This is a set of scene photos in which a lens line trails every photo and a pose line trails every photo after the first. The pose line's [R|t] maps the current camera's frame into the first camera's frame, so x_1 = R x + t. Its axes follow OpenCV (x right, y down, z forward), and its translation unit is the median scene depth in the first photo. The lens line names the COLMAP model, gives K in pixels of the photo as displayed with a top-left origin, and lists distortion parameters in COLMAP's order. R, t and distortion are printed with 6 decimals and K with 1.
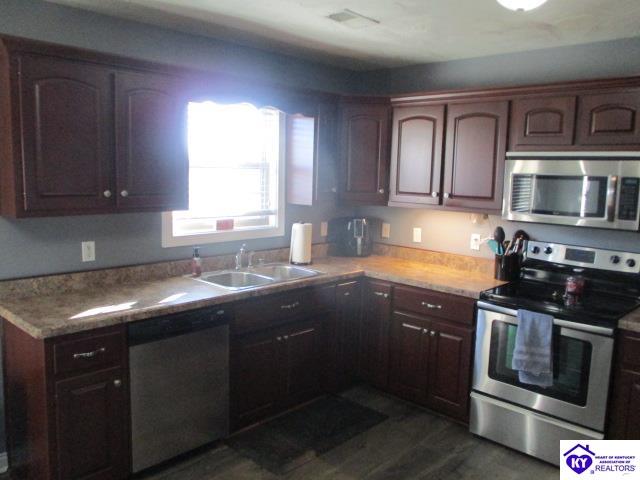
lens RADIAL K [[543.2, 0, 320.6], [0, 543.2, 238.5], [0, 0, 1]] dist [-0.001888, 0.002518]
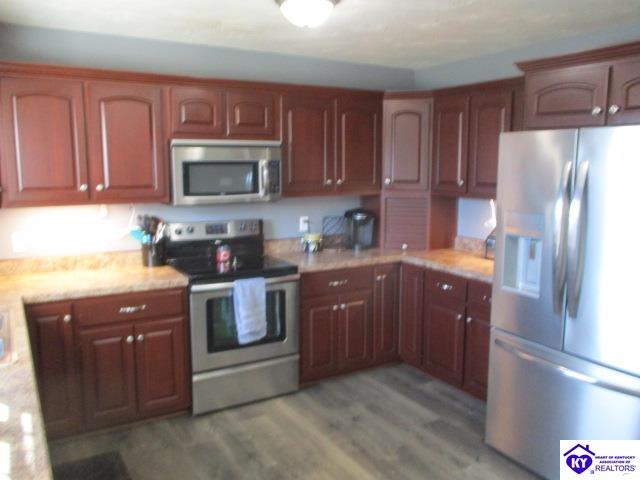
lens RADIAL K [[543.2, 0, 319.3], [0, 543.2, 240.2], [0, 0, 1]] dist [-0.001888, 0.002518]
pose [[0.288394, -0.165469, 0.943106, -0.568856], [0.136773, 0.981974, 0.130464, -0.067874], [-0.947693, 0.091366, 0.305827, 0.437694]]
